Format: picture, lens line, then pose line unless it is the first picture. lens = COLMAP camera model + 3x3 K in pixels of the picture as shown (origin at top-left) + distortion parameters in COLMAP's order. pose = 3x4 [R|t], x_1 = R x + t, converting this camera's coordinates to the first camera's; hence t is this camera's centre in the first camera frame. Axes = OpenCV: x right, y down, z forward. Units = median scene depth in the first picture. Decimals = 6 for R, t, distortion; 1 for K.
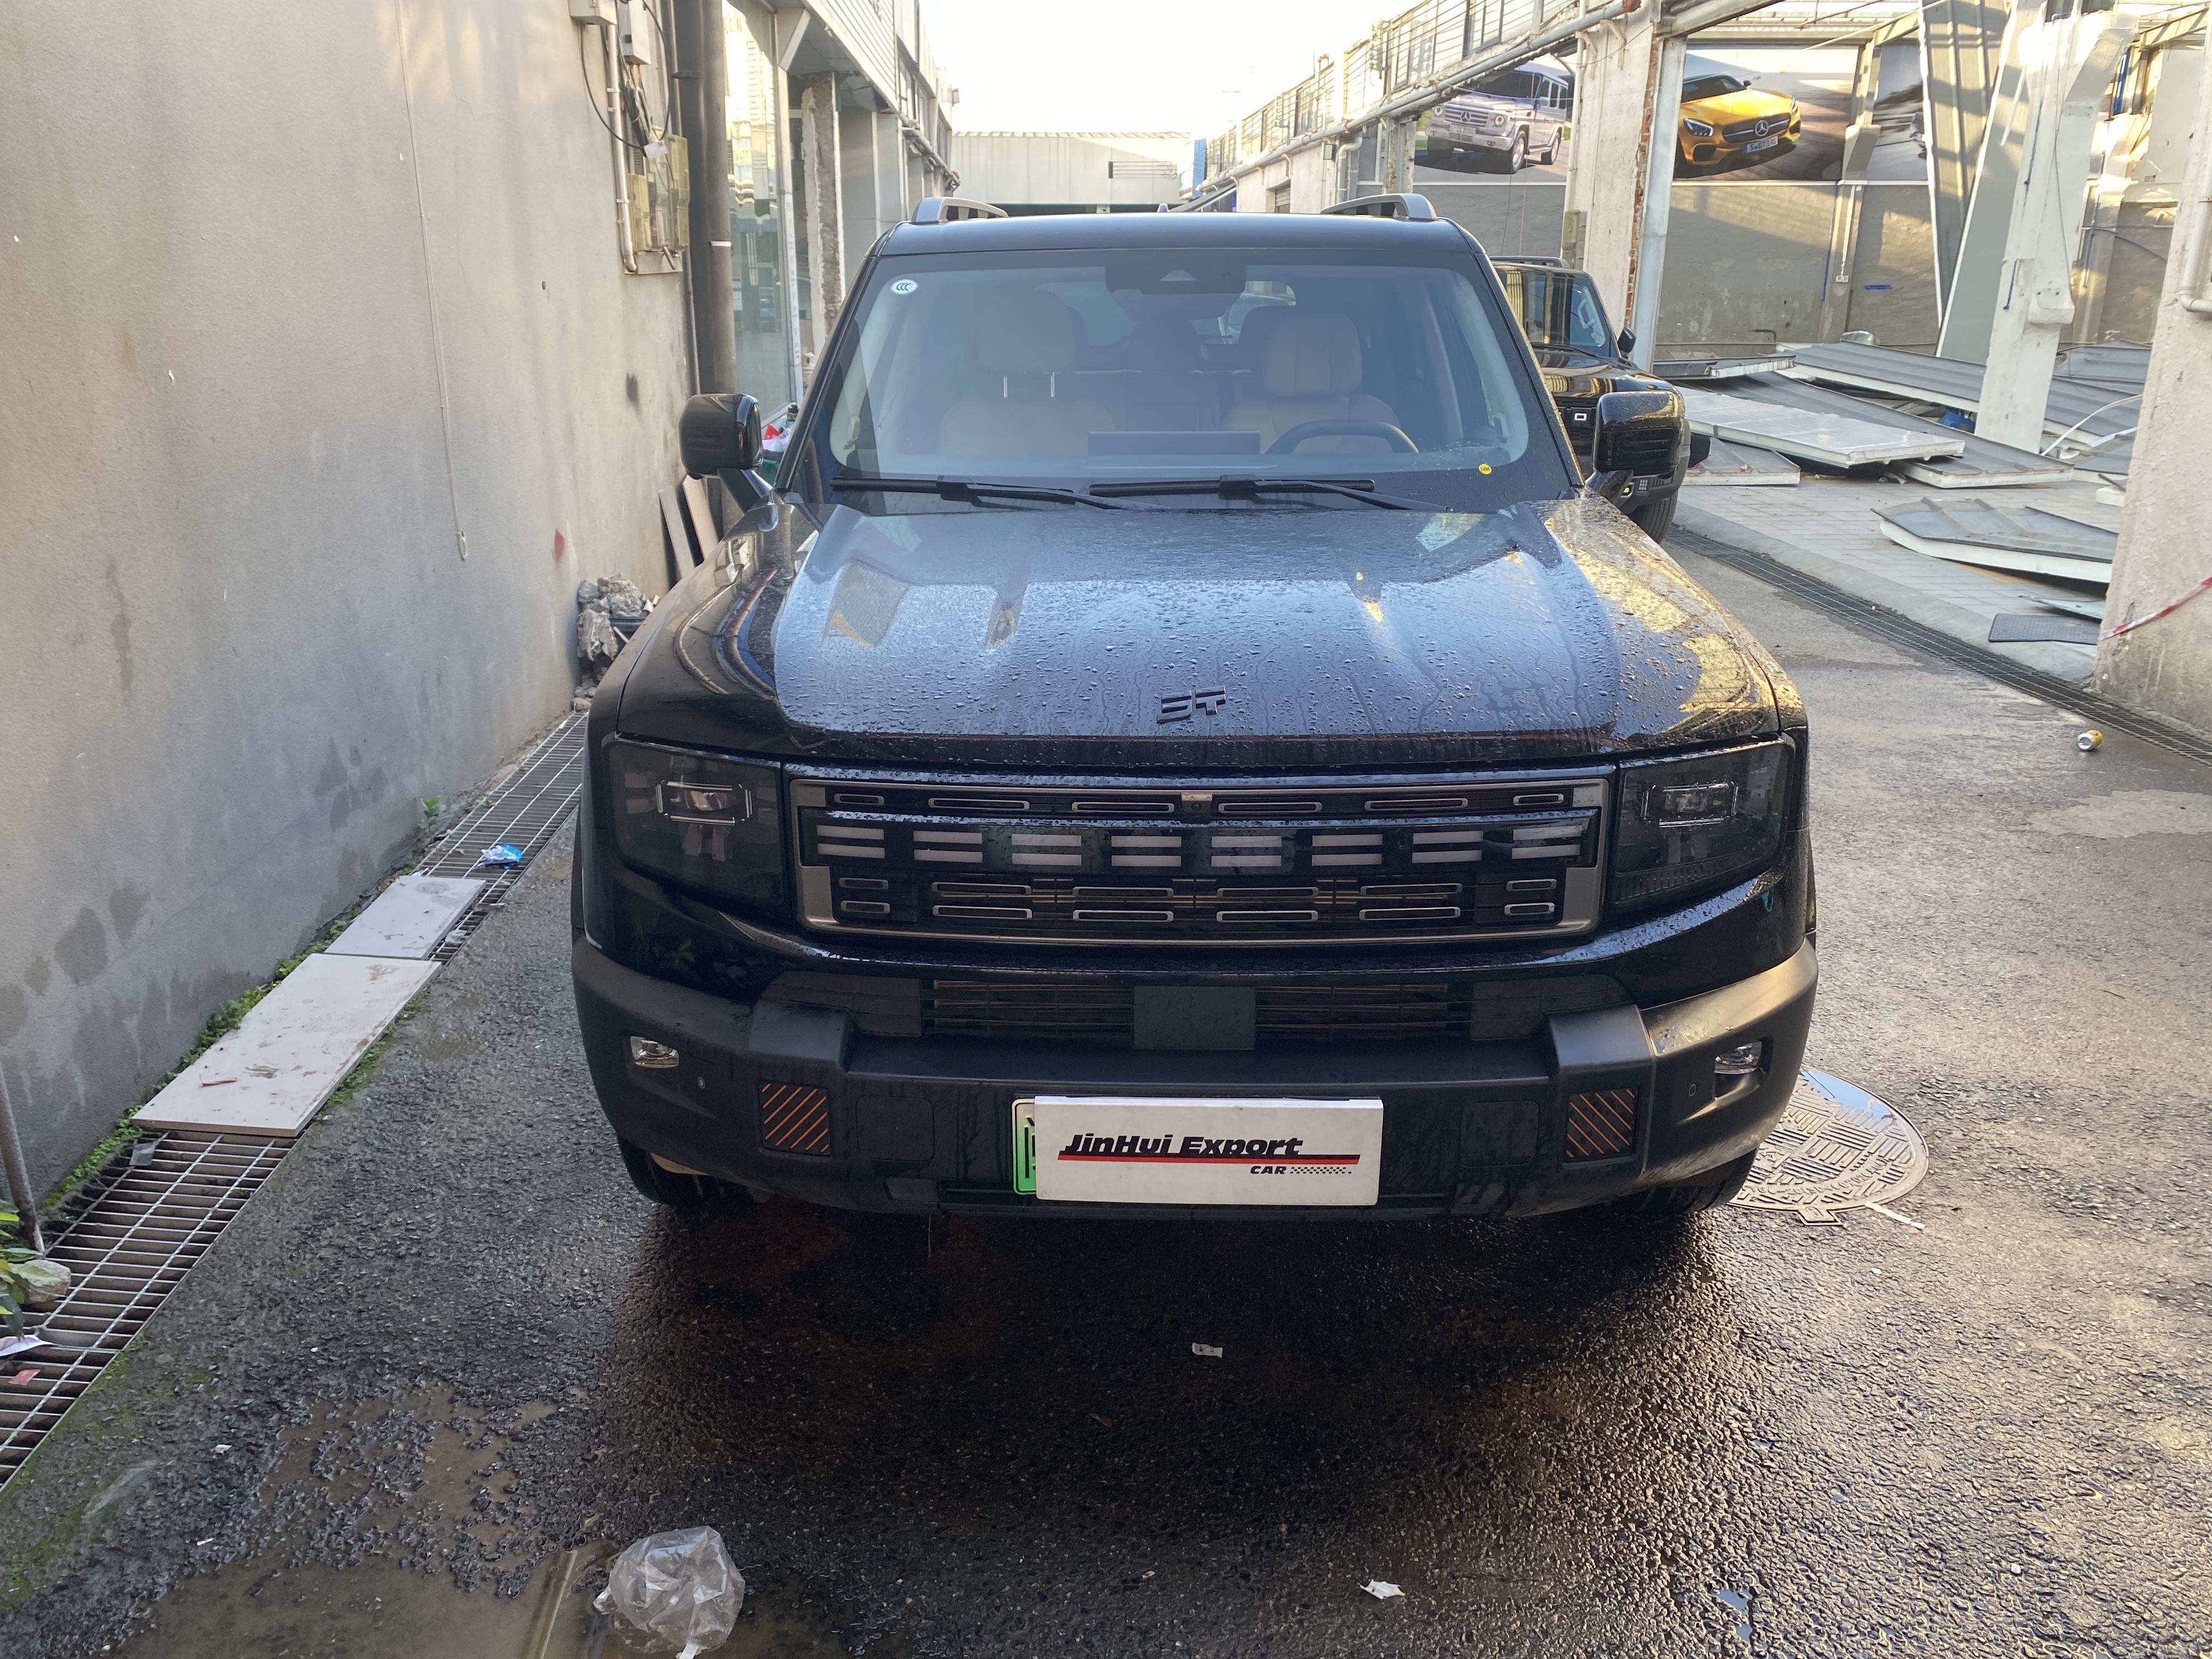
lens RADIAL K [[1709.7, 0, 1069.8], [0, 1709.7, 831.6], [0, 0, 1]] dist [0.035945, -0.034614]
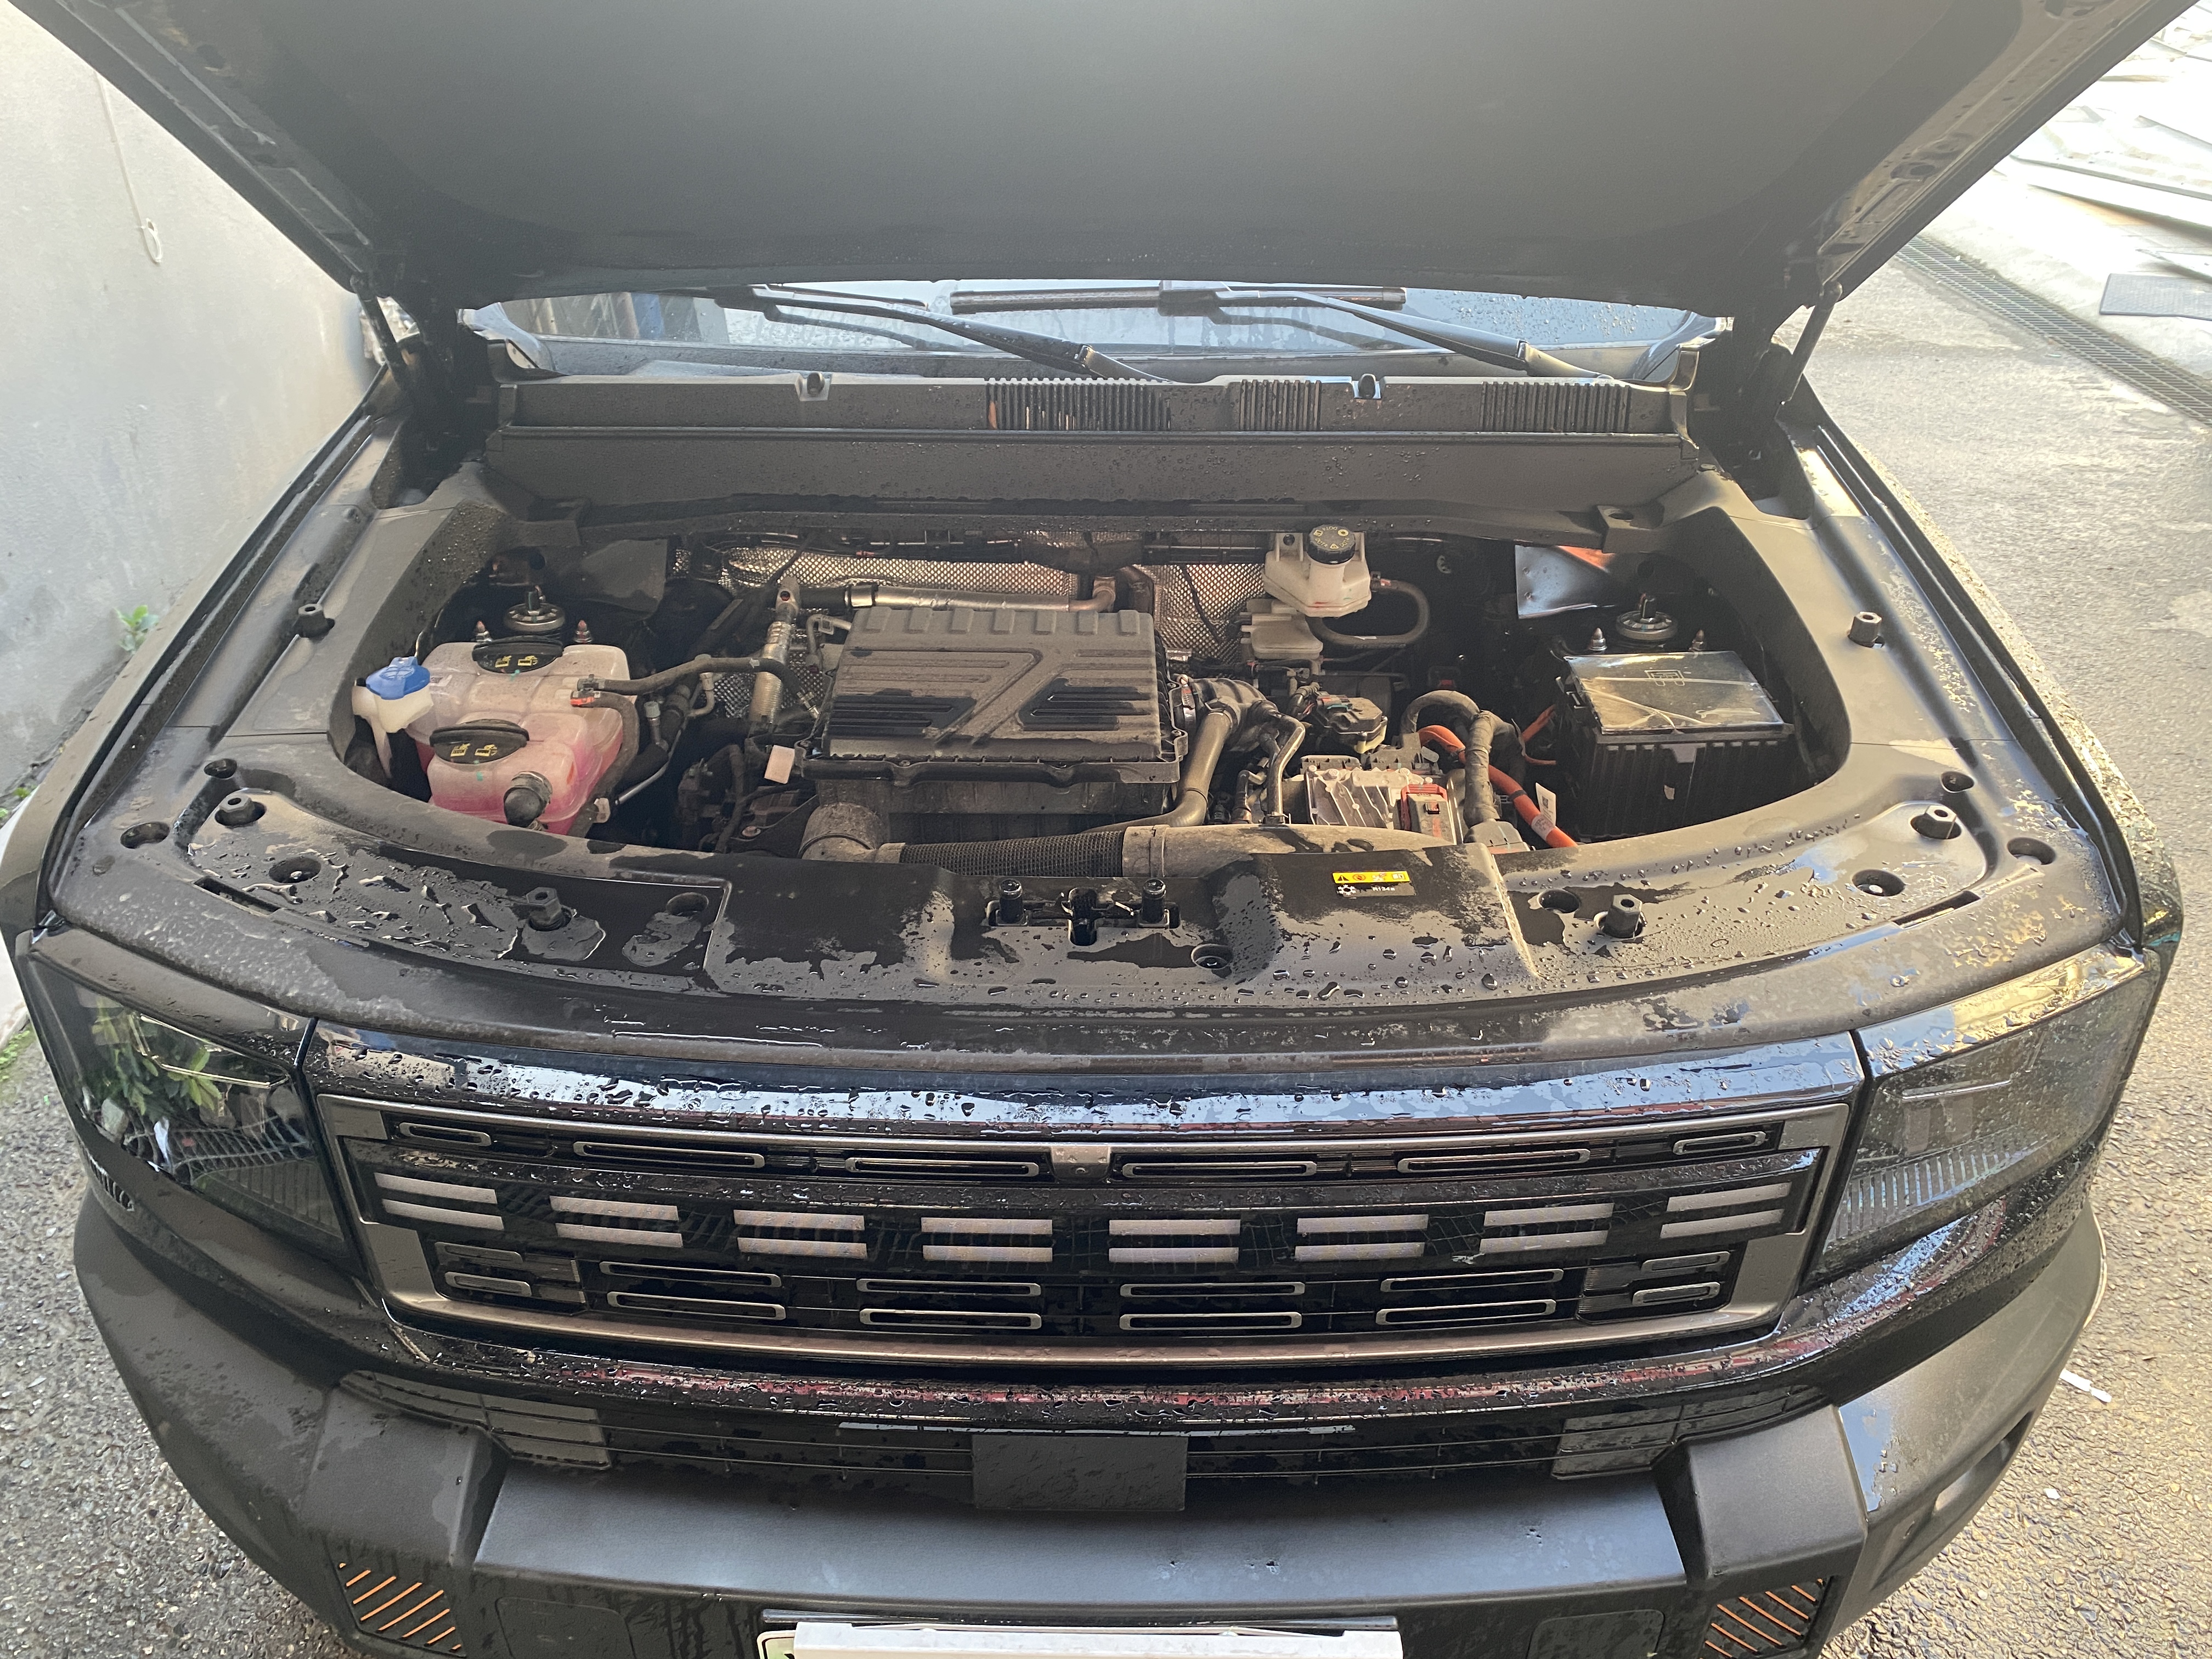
lens RADIAL K [[1668.9, 0, 1068.6], [0, 1668.9, 830.1], [0, 0, 1]] dist [0.018917, -0.005419]
pose [[0.999808, -0.002418, 0.019442, 0.027630], [-0.002626, 0.966857, 0.255305, -0.113183], [-0.019415, -0.255307, 0.966665, 0.239602]]
